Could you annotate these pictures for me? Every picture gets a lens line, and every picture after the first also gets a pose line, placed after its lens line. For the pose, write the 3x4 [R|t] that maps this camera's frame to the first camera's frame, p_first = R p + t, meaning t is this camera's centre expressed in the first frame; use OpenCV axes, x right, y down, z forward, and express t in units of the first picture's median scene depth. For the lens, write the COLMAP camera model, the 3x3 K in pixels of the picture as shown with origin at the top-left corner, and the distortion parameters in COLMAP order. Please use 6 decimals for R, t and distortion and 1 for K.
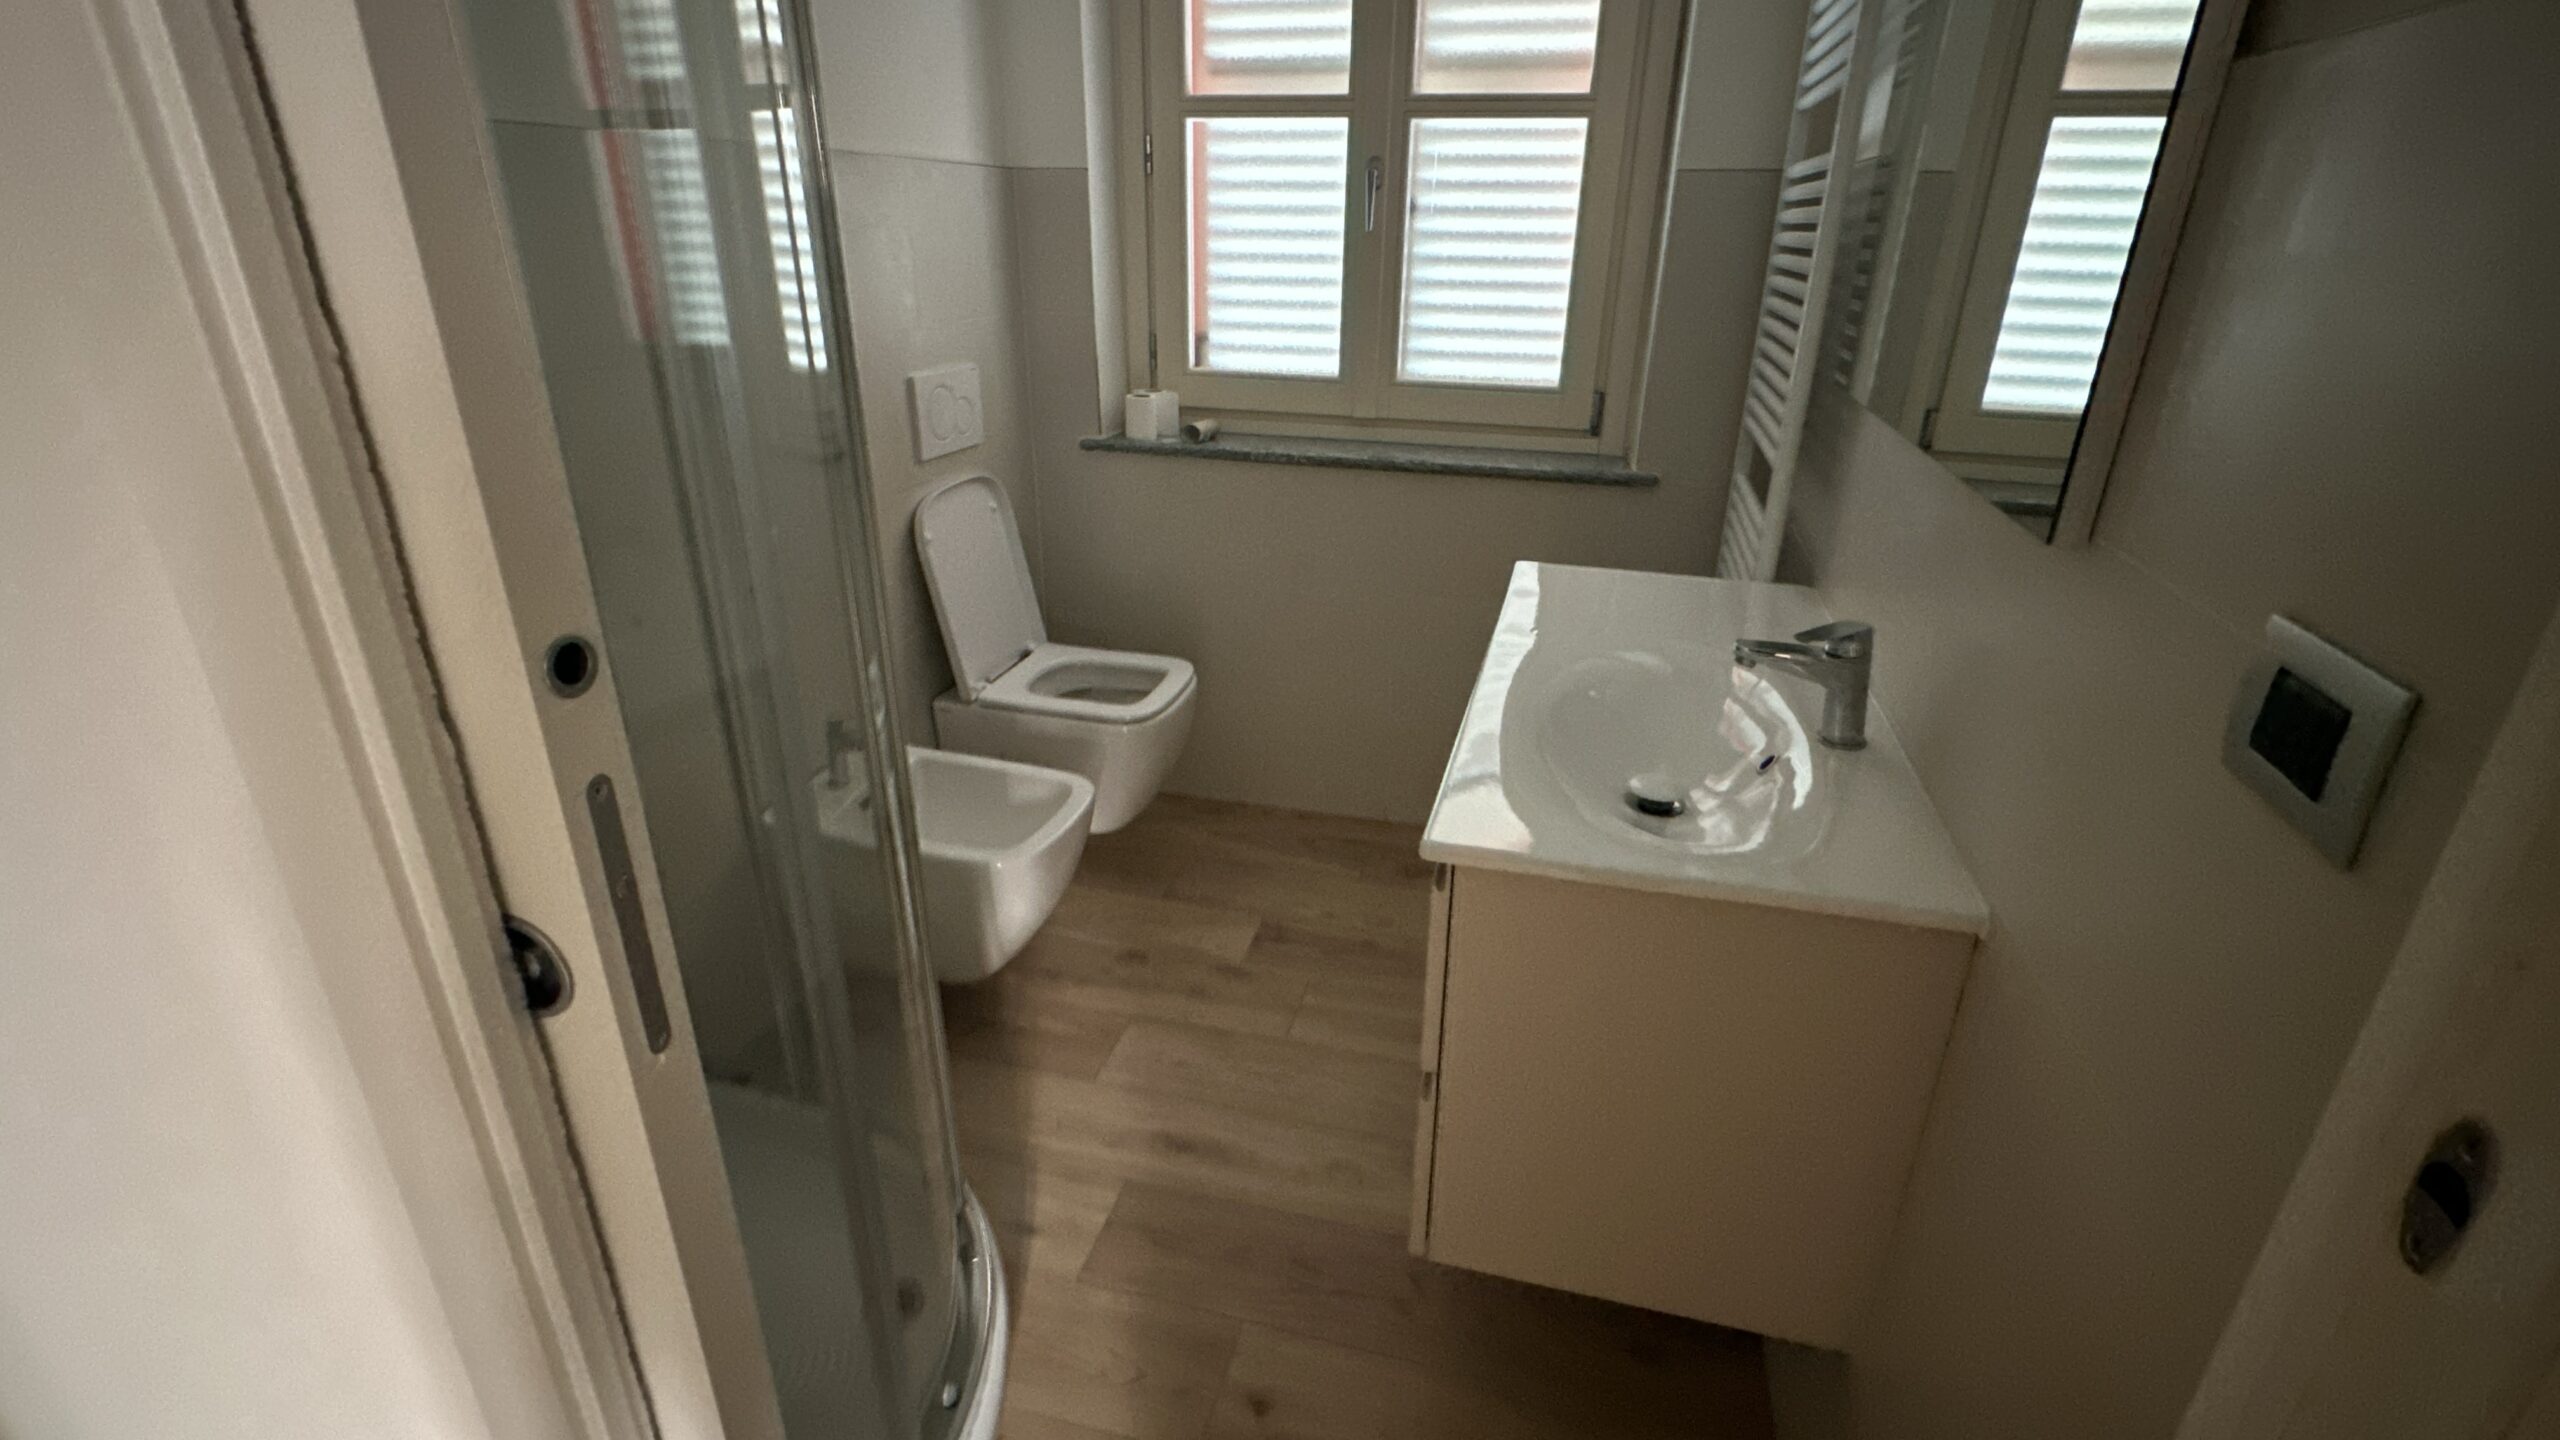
lens RADIAL K [[1159.5, 0, 1279.4], [0, 1159.5, 724.5], [0, 0, 1]] dist [-0.001379, 0.000421]
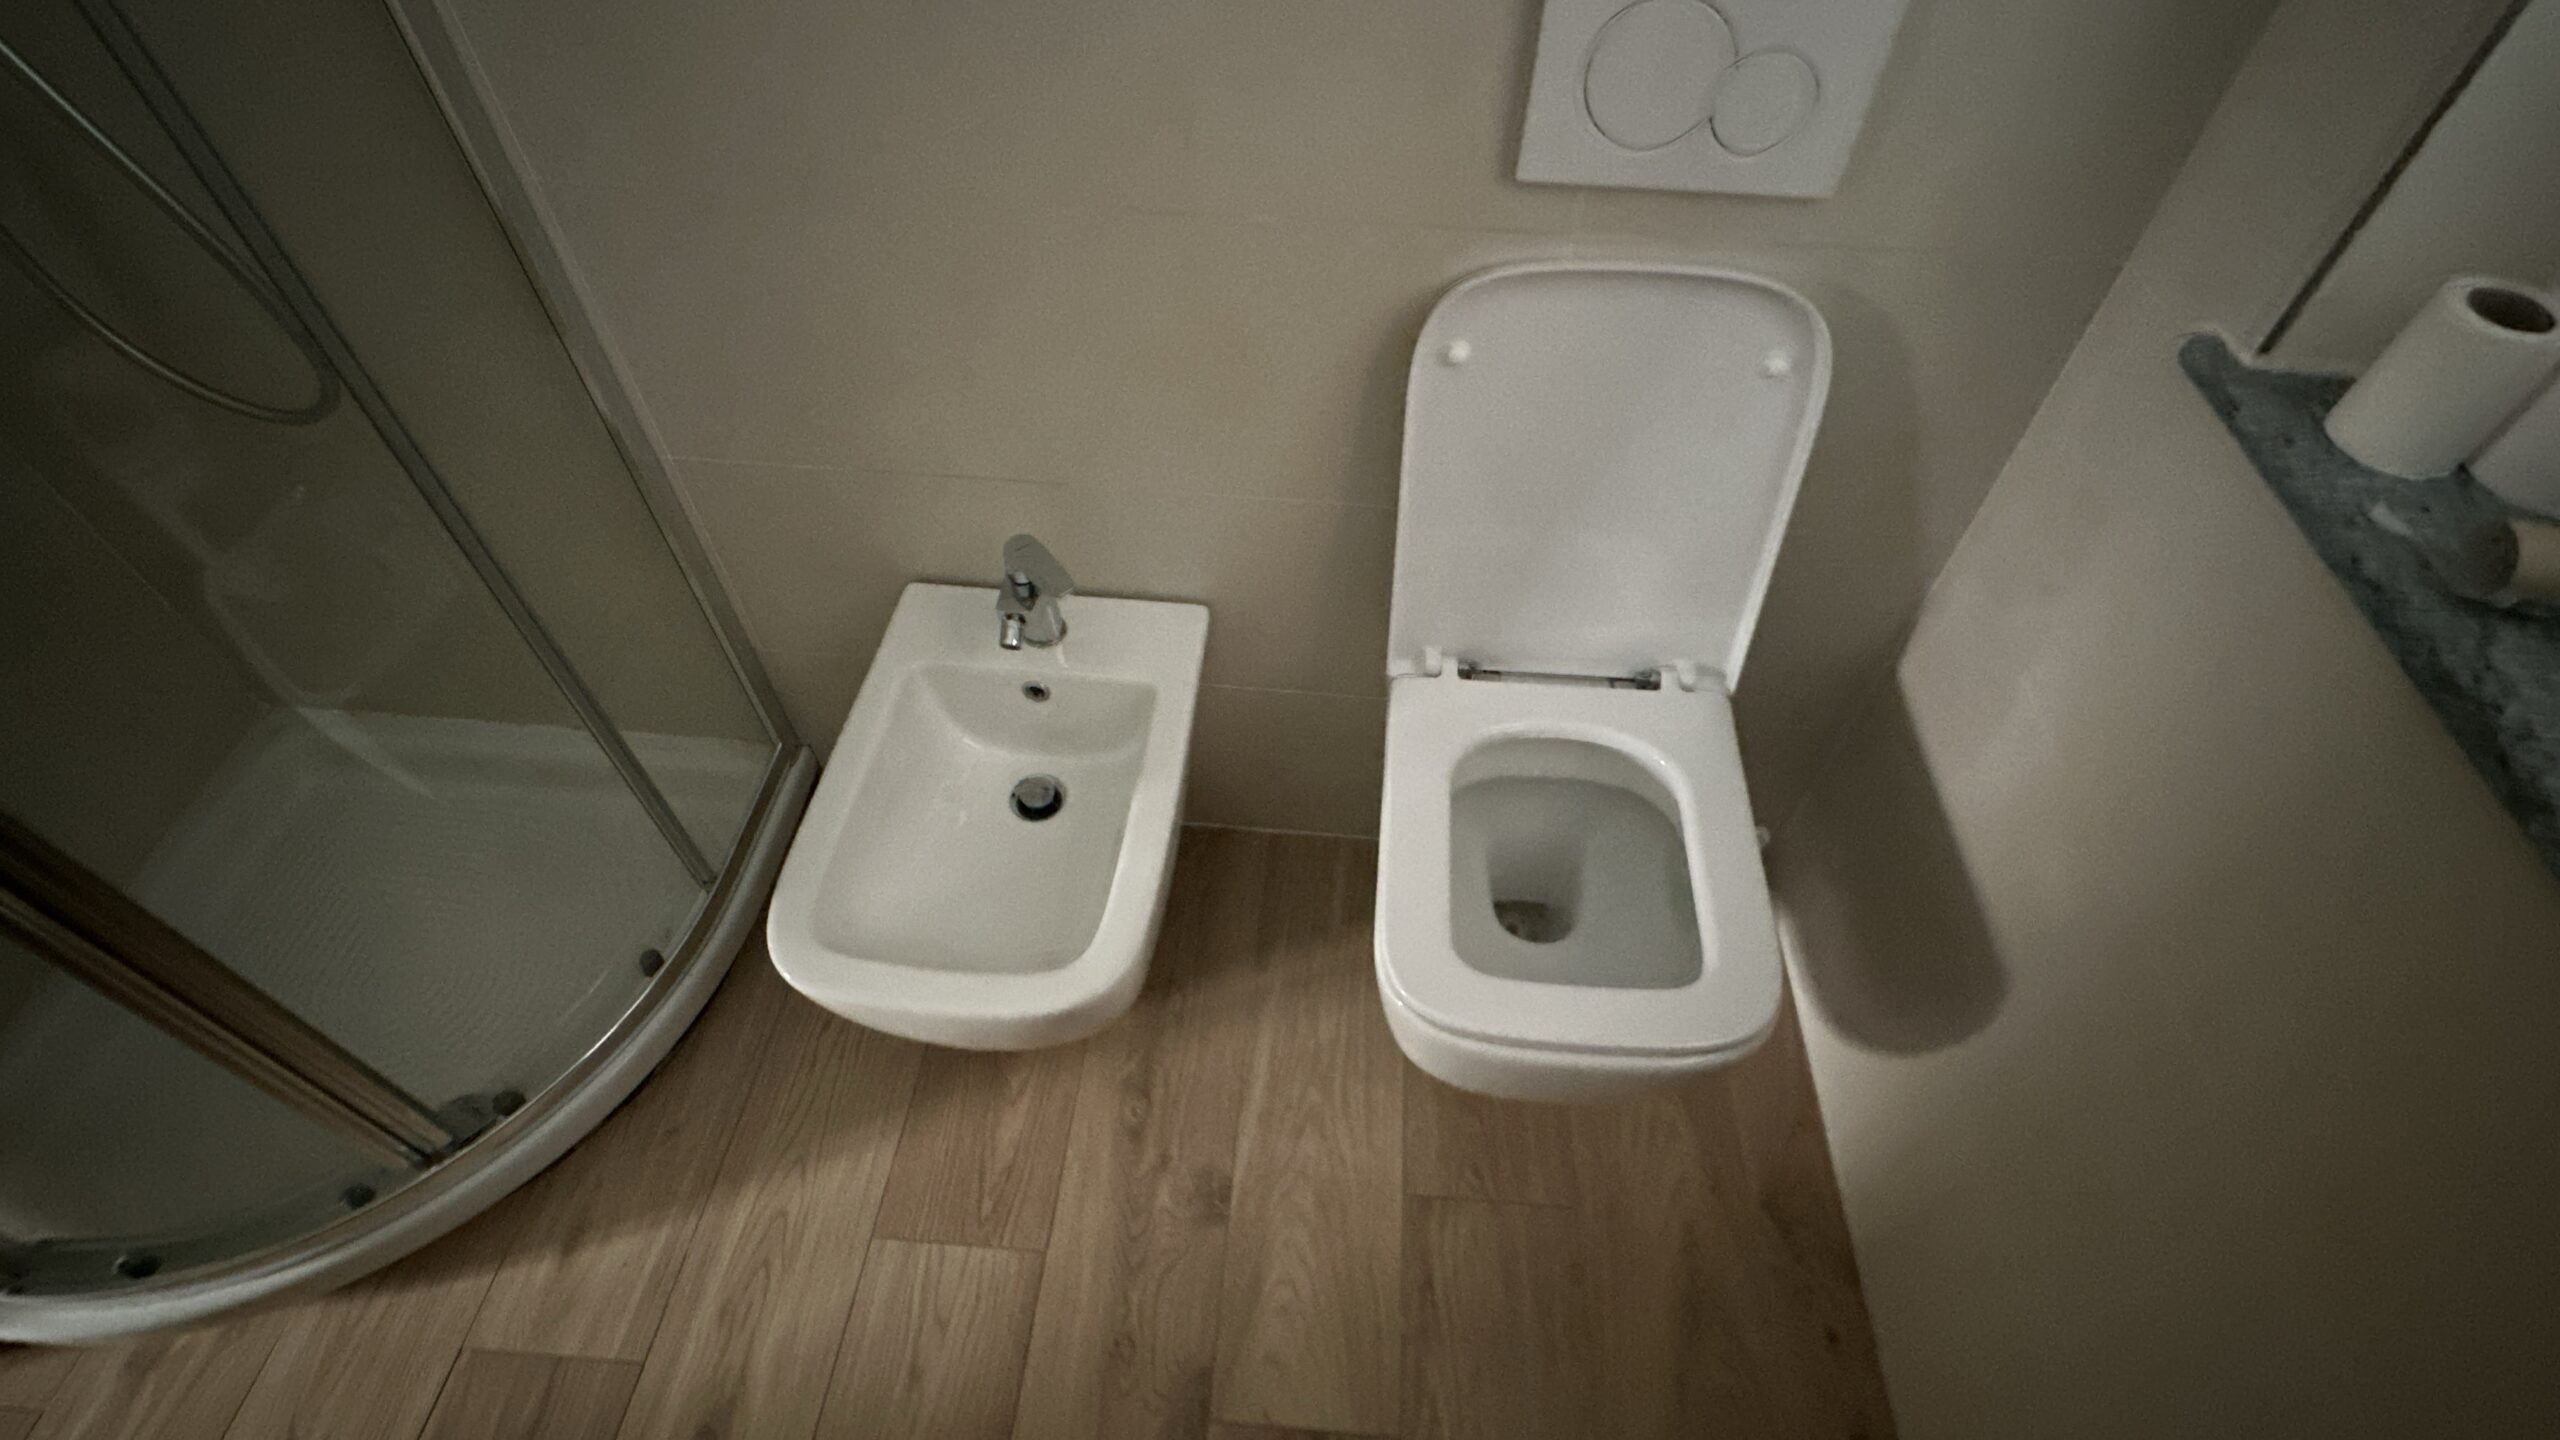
lens RADIAL K [[1159.5, 0, 1279.4], [0, 1159.5, 724.5], [0, 0, 1]] dist [-0.001379, 0.000421]
pose [[0.175429, 0.745953, -0.642478, 0.088148], [-0.406604, 0.649238, 0.642778, -0.420984], [0.896604, 0.148472, 0.417203, 1.019877]]
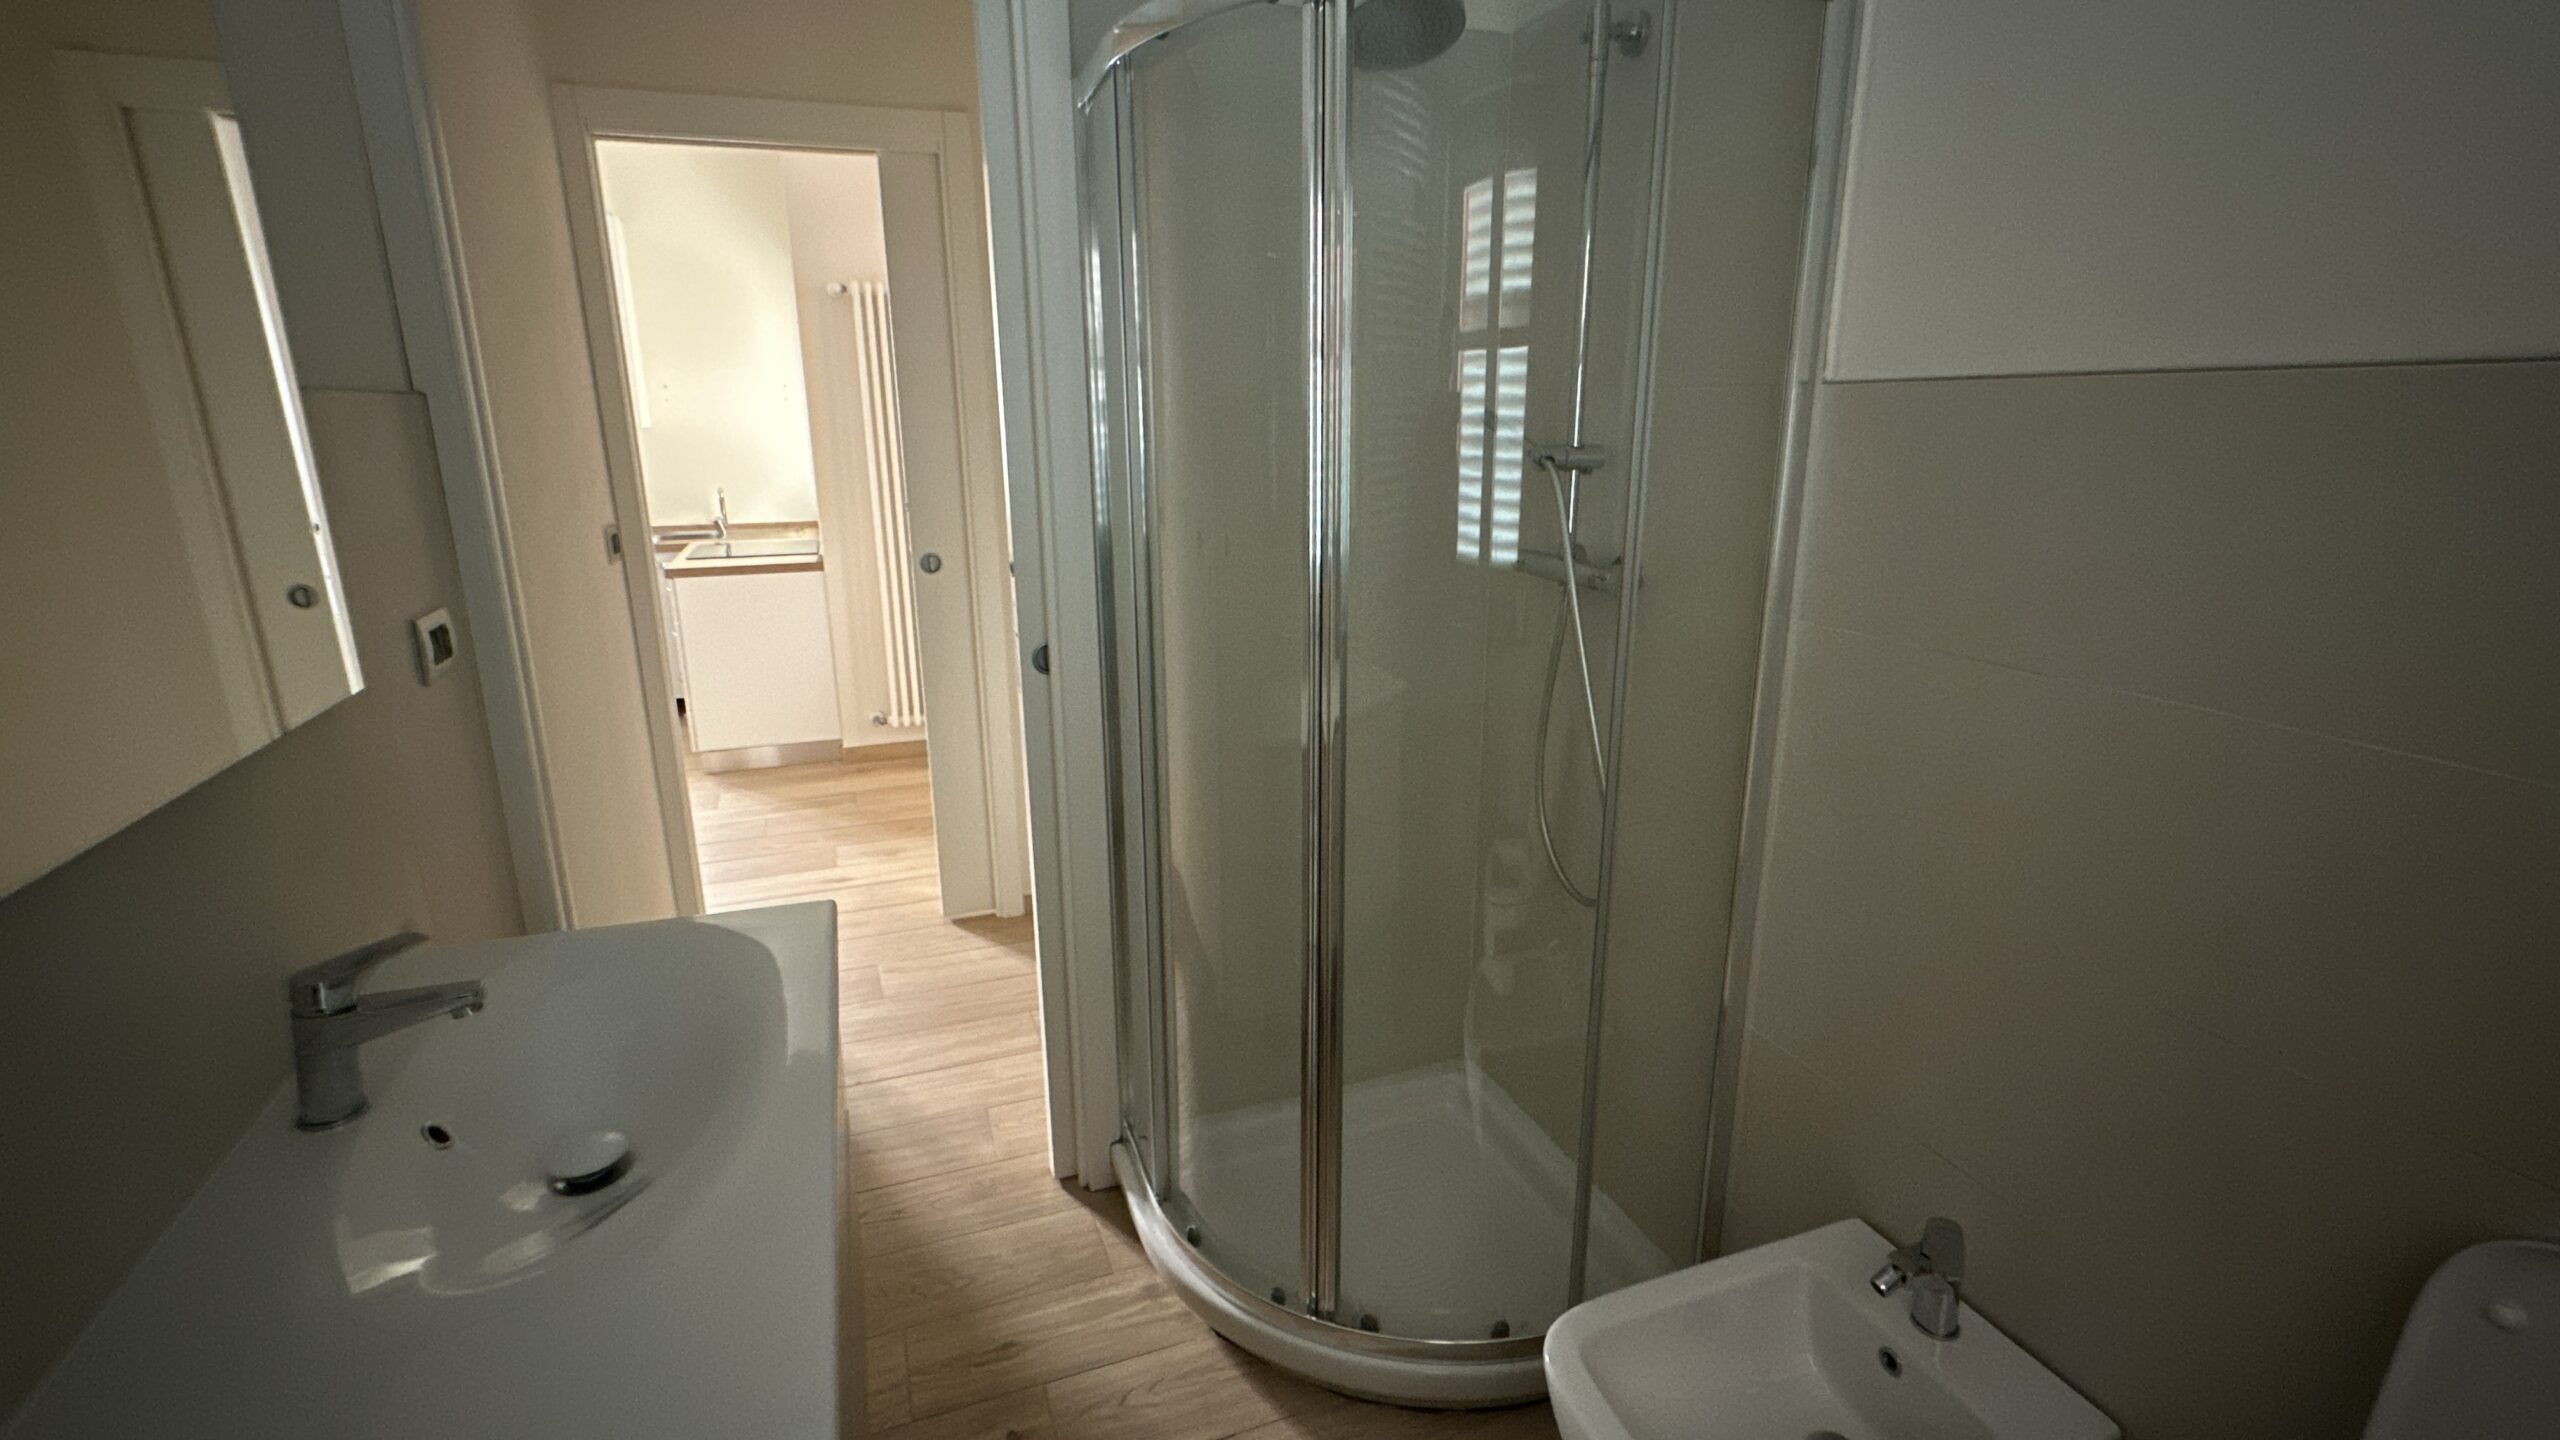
lens RADIAL K [[1159.5, 0, 1279.4], [0, 1159.5, 724.5], [0, 0, 1]] dist [-0.001379, 0.000421]
pose [[-0.819458, 0.134869, -0.557044, 0.272476], [-0.238699, 0.803307, 0.545638, -0.555706], [0.521067, 0.580093, -0.626084, 1.216962]]
